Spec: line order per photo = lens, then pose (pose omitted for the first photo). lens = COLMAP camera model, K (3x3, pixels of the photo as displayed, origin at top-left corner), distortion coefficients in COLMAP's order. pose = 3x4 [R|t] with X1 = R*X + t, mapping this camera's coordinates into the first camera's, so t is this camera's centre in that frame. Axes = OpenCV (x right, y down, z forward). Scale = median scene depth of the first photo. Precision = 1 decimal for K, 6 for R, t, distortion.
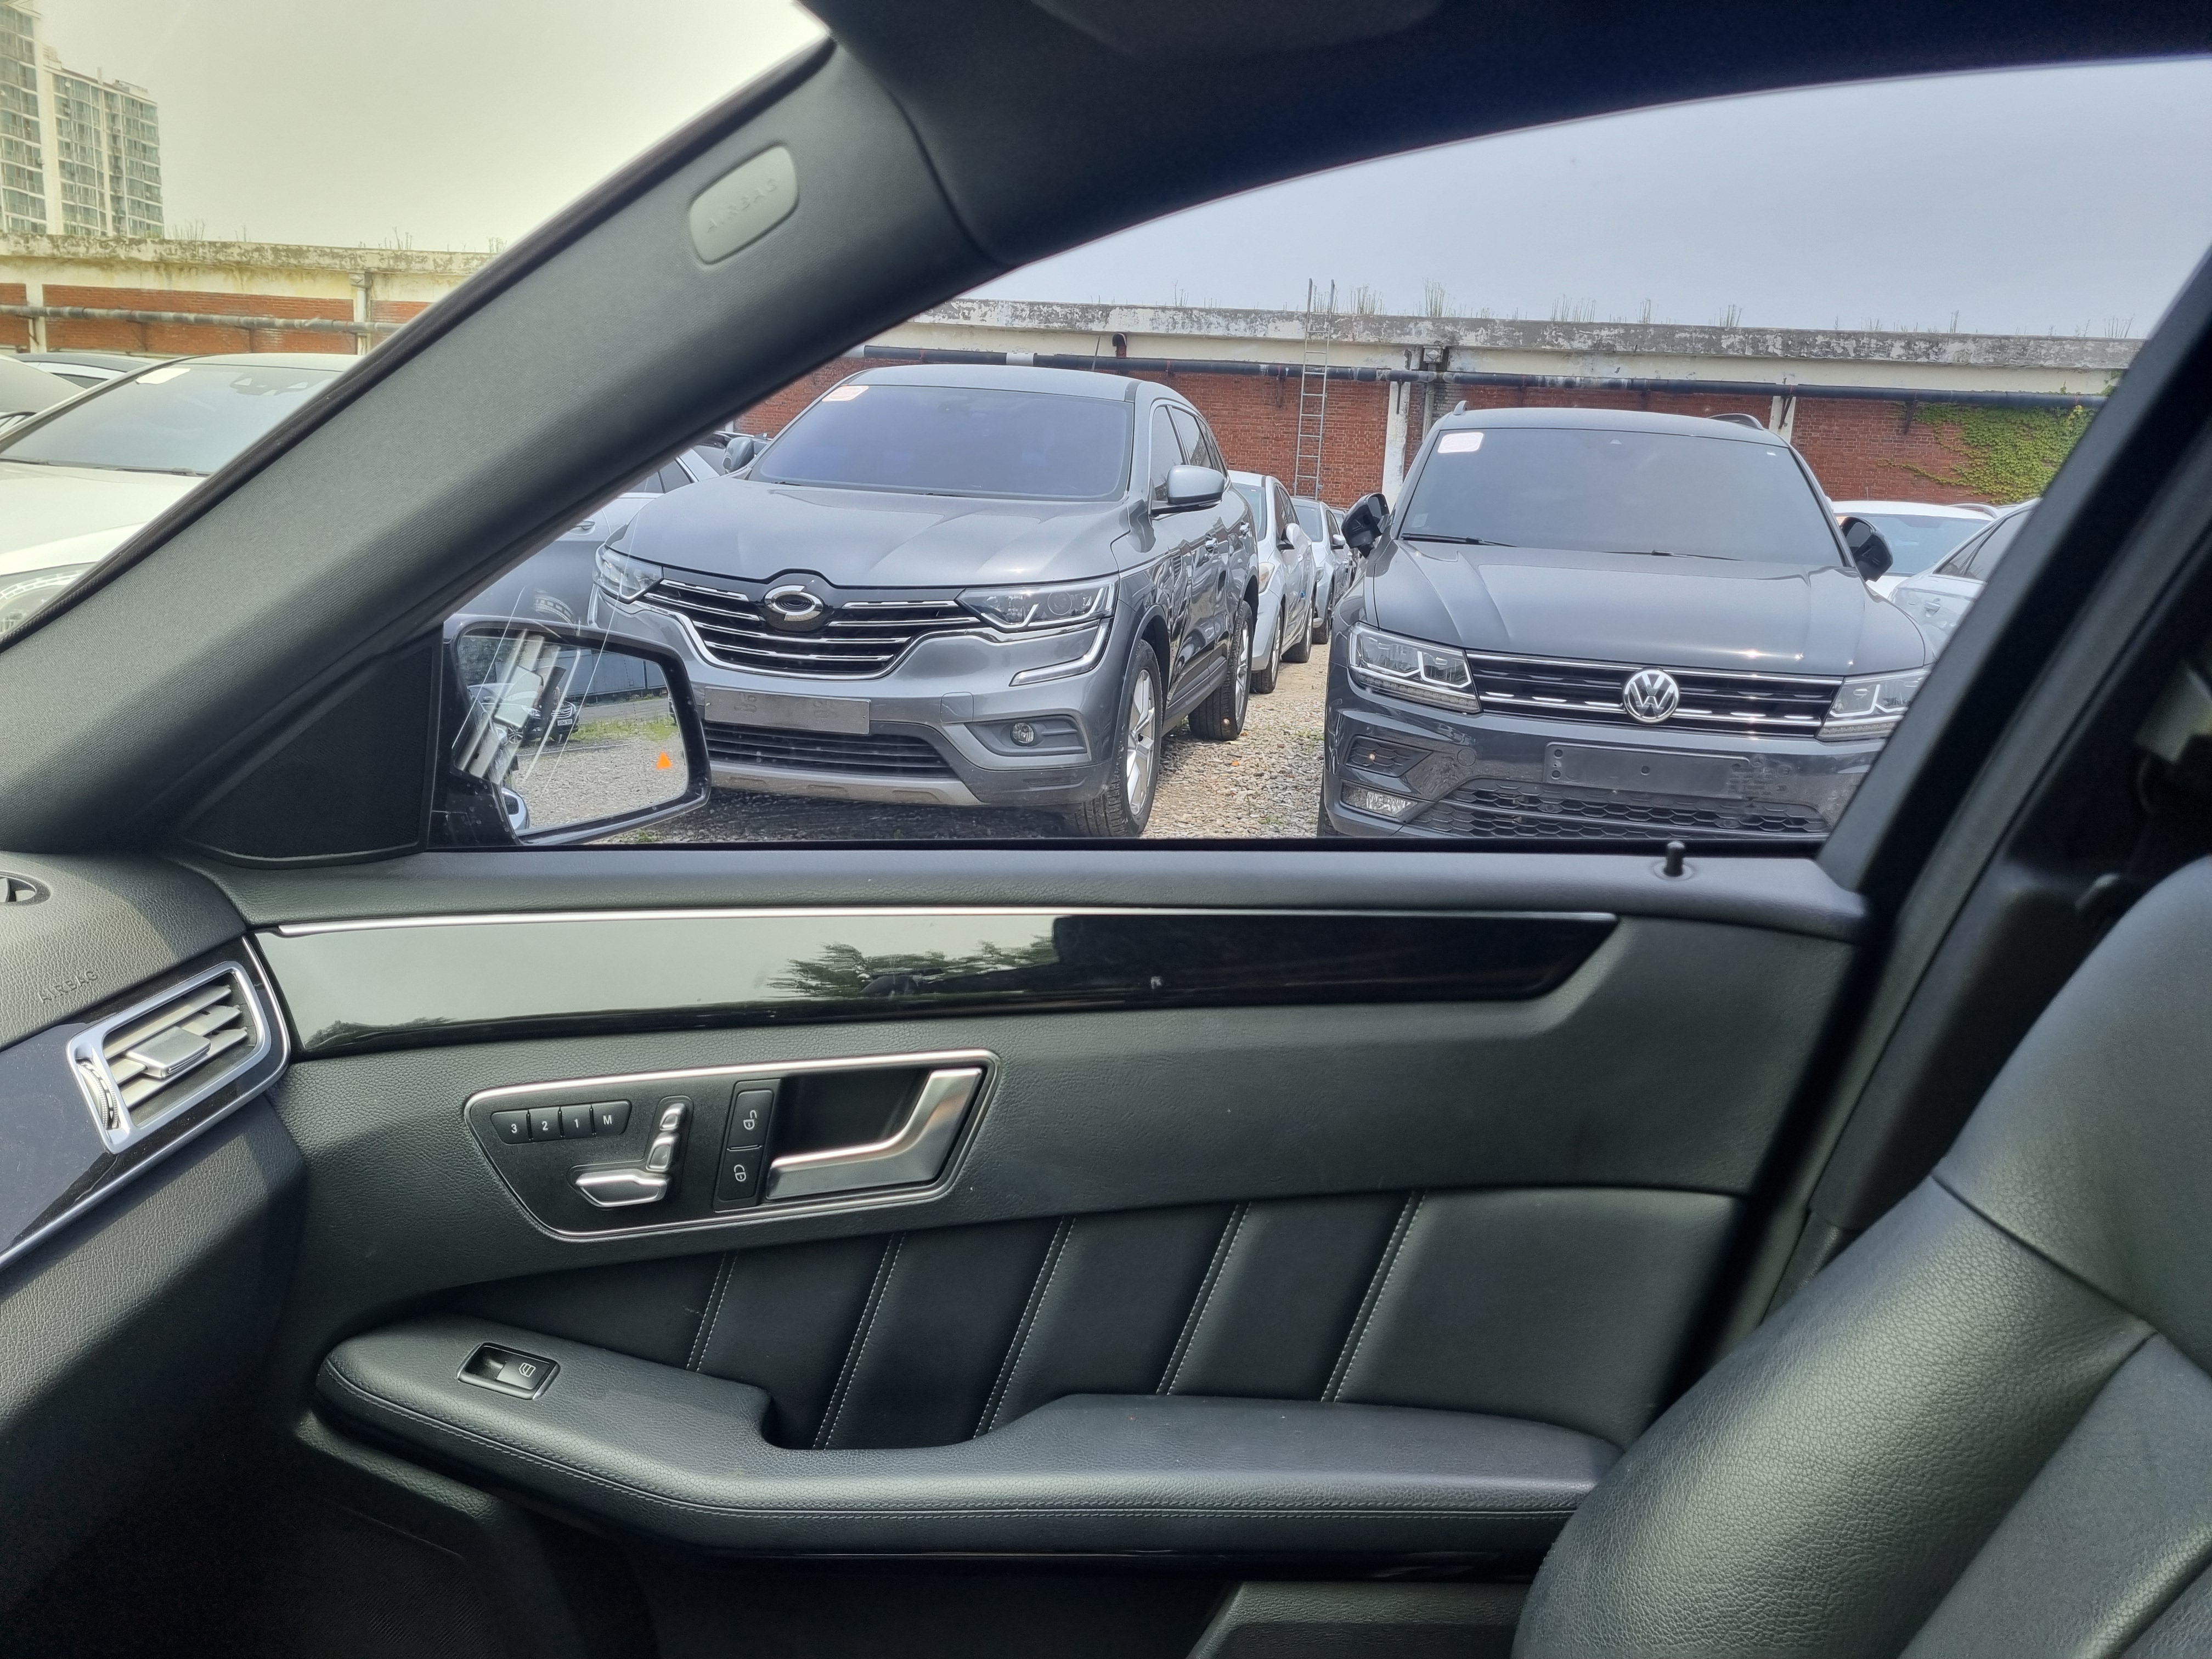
lens RADIAL K [[1671.0, 0, 1146.3], [0, 1671.0, 825.5], [0, 0, 1]] dist [0.058437, -0.032371]
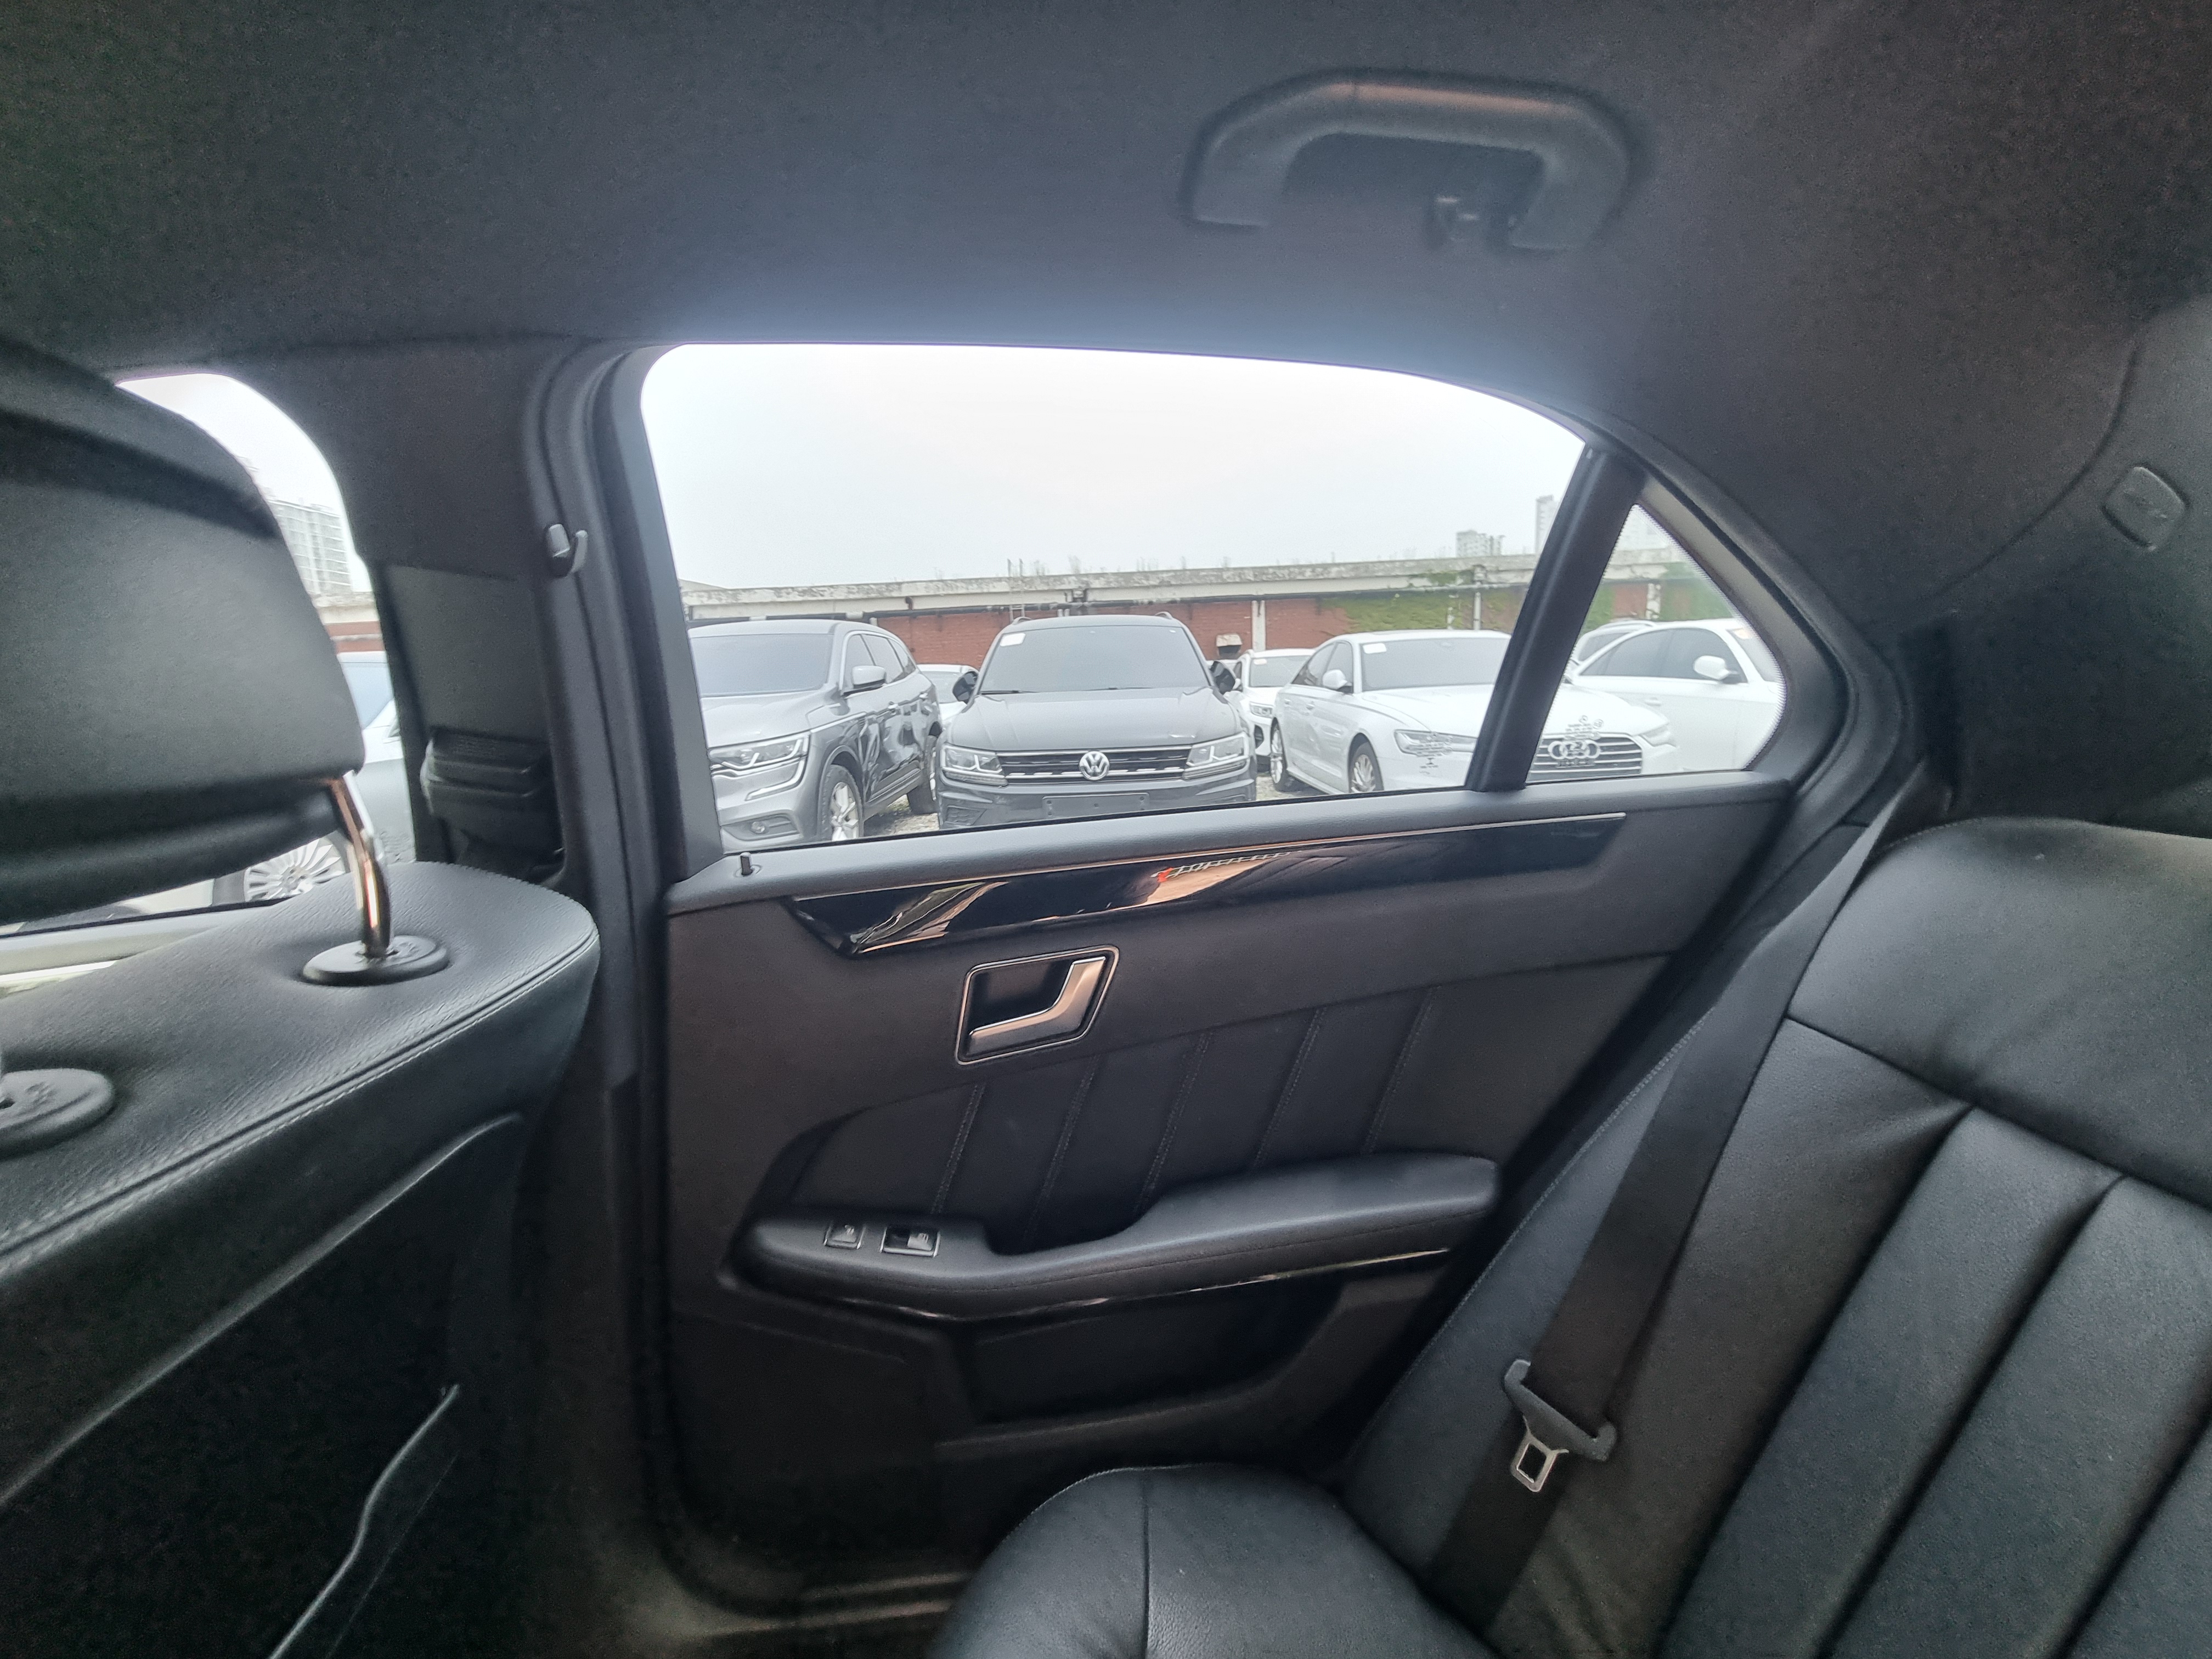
lens RADIAL K [[911.2, 0, 1111.1], [0, 911.2, 821.1], [0, 0, 1]] dist [-0.001105, -0.000082]
pose [[0.980298, -0.123871, 0.153853, 0.121741], [0.129067, 0.991340, -0.024219, 0.007971], [-0.149521, 0.043599, 0.987797, 0.006617]]
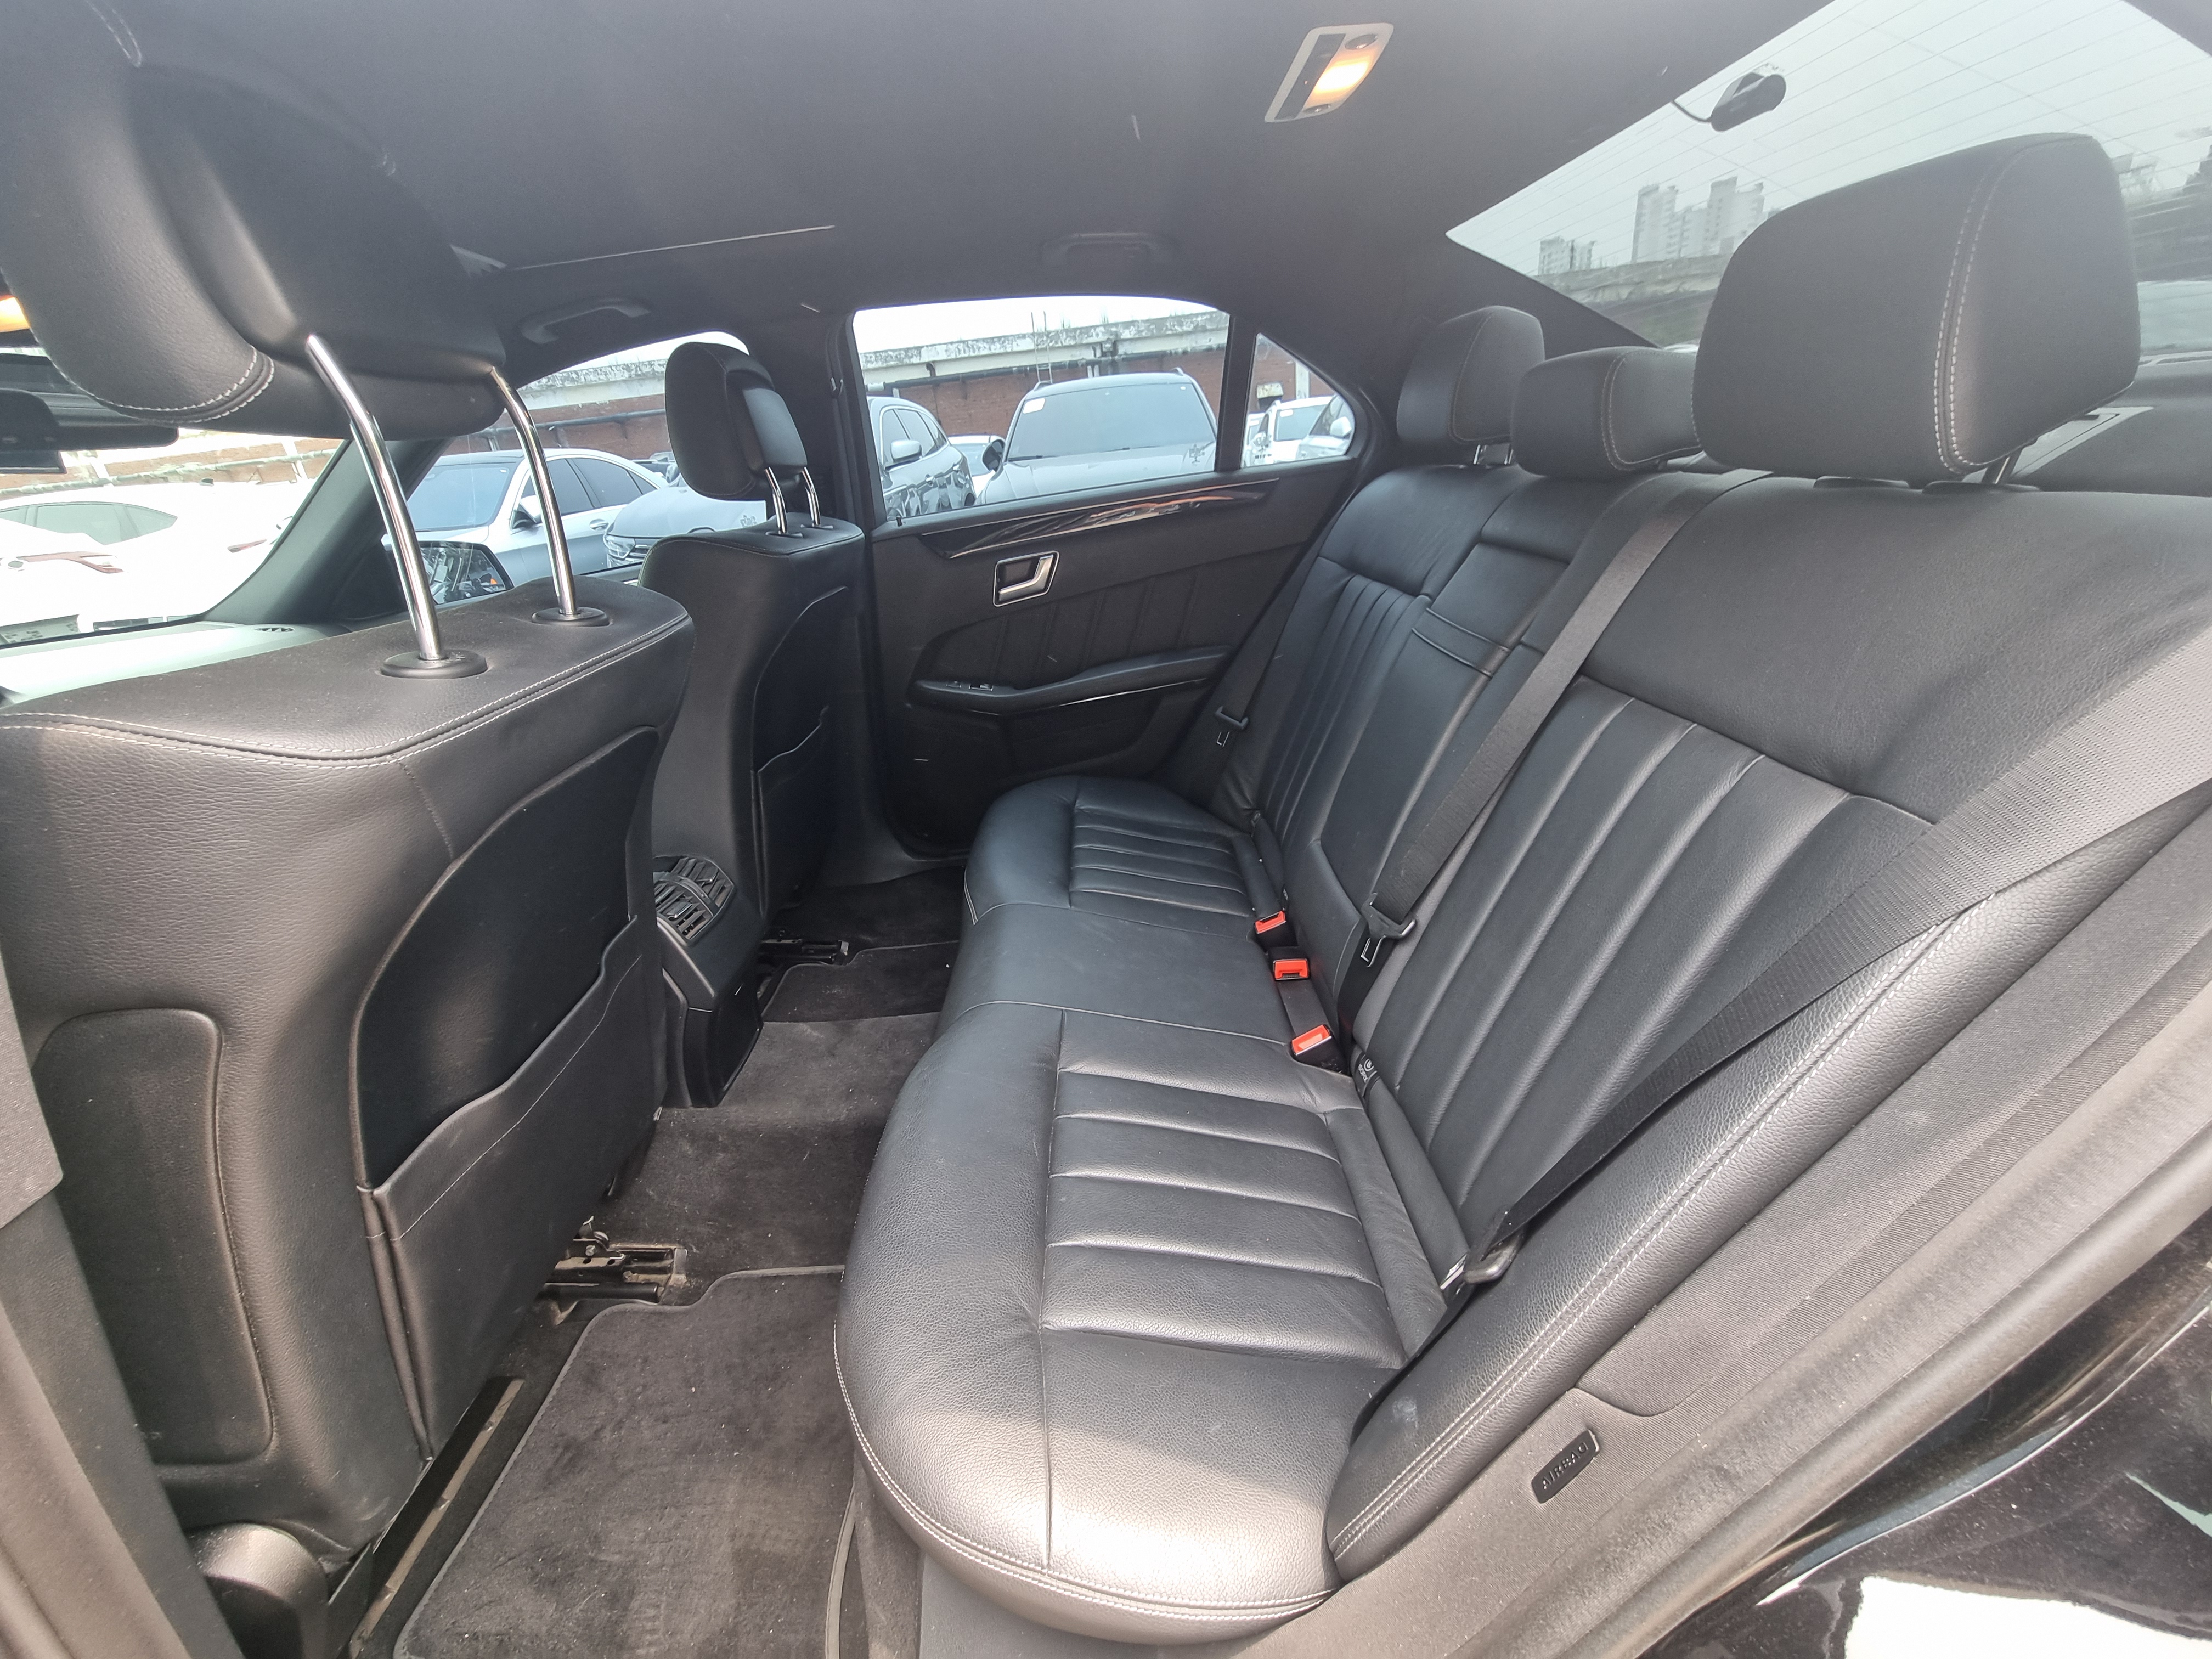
lens RADIAL K [[911.2, 0, 1111.1], [0, 911.2, 821.1], [0, 0, 1]] dist [-0.001105, -0.000082]
pose [[0.979158, -0.193193, 0.062653, 0.121299], [0.177205, 0.963383, 0.201226, 0.047925], [-0.099234, -0.185930, 0.977539, -0.164432]]
